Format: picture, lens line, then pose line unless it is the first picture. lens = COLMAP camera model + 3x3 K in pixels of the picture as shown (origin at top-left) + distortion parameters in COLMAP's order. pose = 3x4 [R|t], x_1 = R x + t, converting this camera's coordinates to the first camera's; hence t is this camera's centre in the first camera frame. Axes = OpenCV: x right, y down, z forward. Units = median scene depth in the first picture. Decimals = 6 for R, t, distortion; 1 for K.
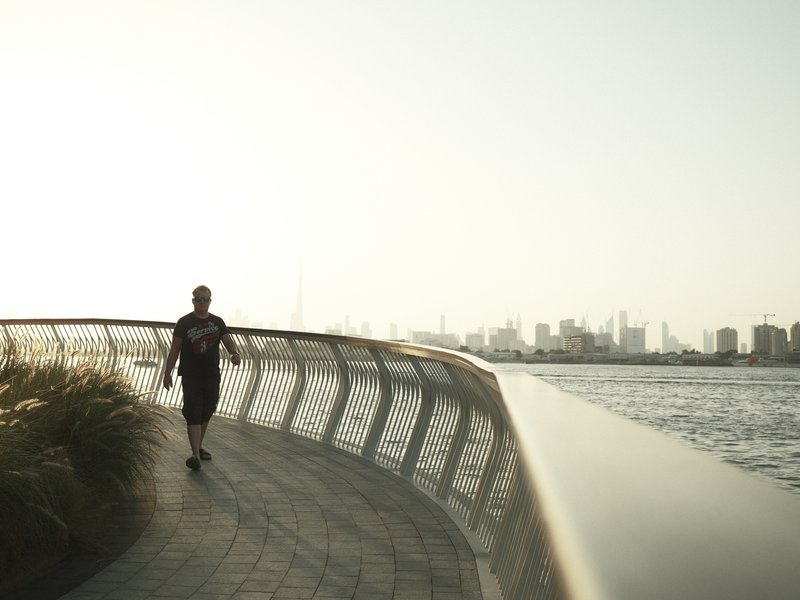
lens RADIAL K [[914.4, 0, 416.1], [0, 914.4, 287.6], [0, 0, 1]] dist [-0.039967, 0.045203]
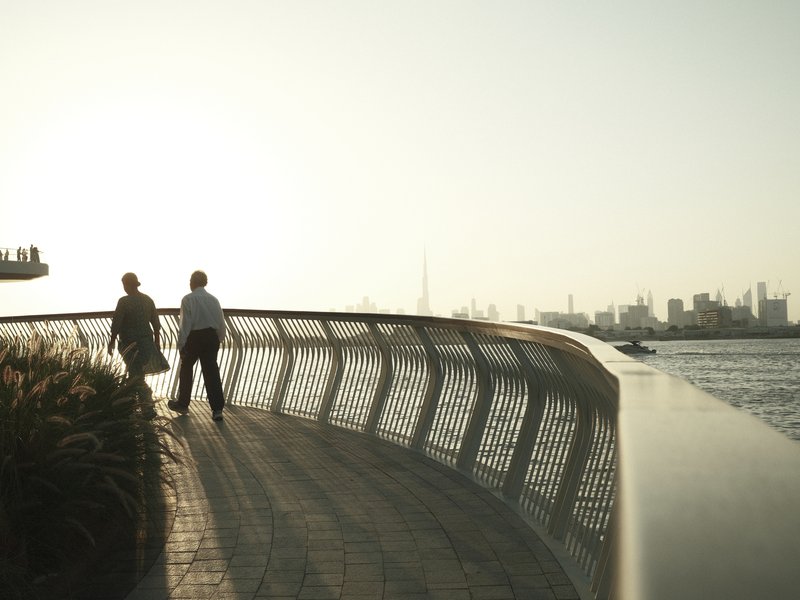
lens RADIAL K [[914.4, 0, 416.1], [0, 914.4, 287.6], [0, 0, 1]] dist [-0.039967, 0.045203]
pose [[0.989586, -0.041608, -0.137796, 0.010463], [0.044136, 0.998908, 0.015340, 0.008202], [0.137007, -0.021262, 0.990342, 0.114529]]
